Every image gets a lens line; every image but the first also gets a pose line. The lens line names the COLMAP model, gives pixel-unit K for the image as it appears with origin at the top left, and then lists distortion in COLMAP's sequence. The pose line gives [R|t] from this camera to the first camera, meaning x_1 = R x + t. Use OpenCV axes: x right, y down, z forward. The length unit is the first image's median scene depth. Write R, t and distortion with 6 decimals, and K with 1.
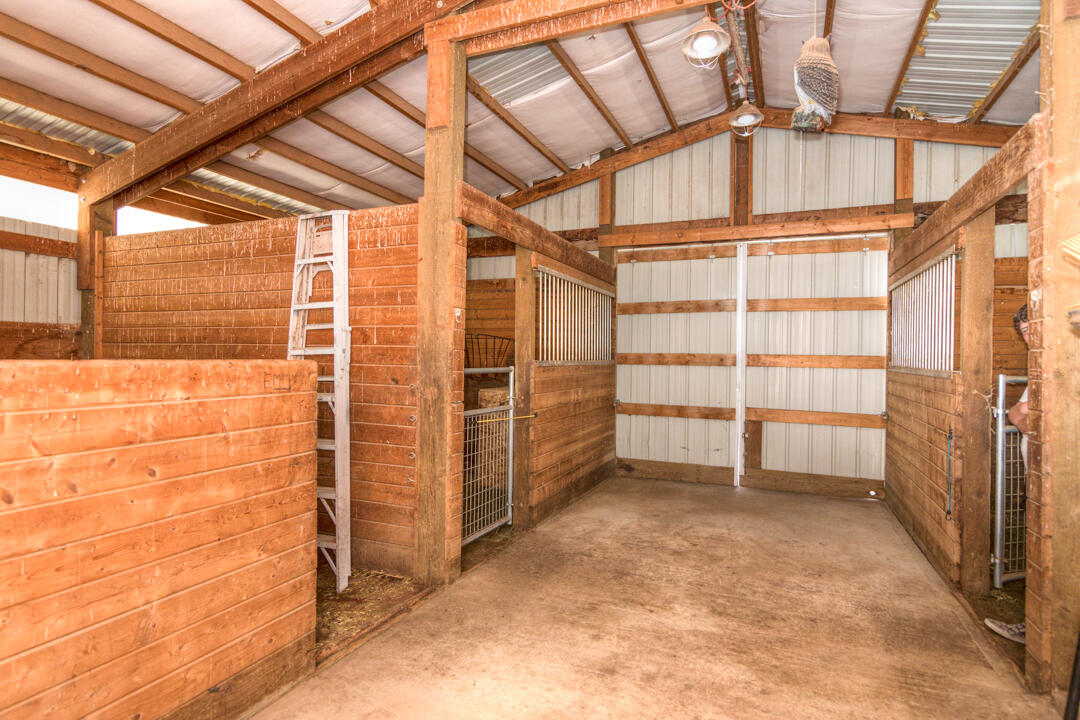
lens RADIAL K [[574.5, 0, 537.8], [0, 574.5, 360.4], [0, 0, 1]] dist [0.000558, 0.000253]
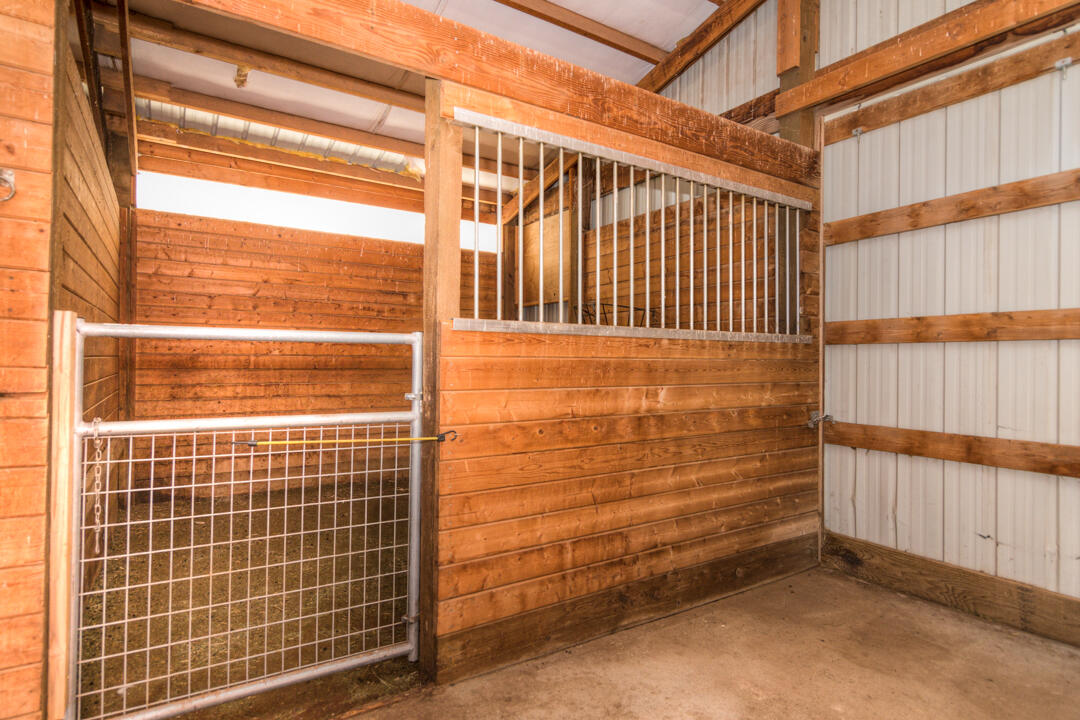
lens RADIAL K [[574.5, 0, 541.8], [0, 574.5, 358.3], [0, 0, 1]] dist [0.000558, 0.000253]
pose [[0.828369, -0.007195, -0.560136, 0.217694], [-0.001561, 0.999884, -0.015152, 0.027261], [0.560180, 0.013426, 0.828262, 0.456865]]
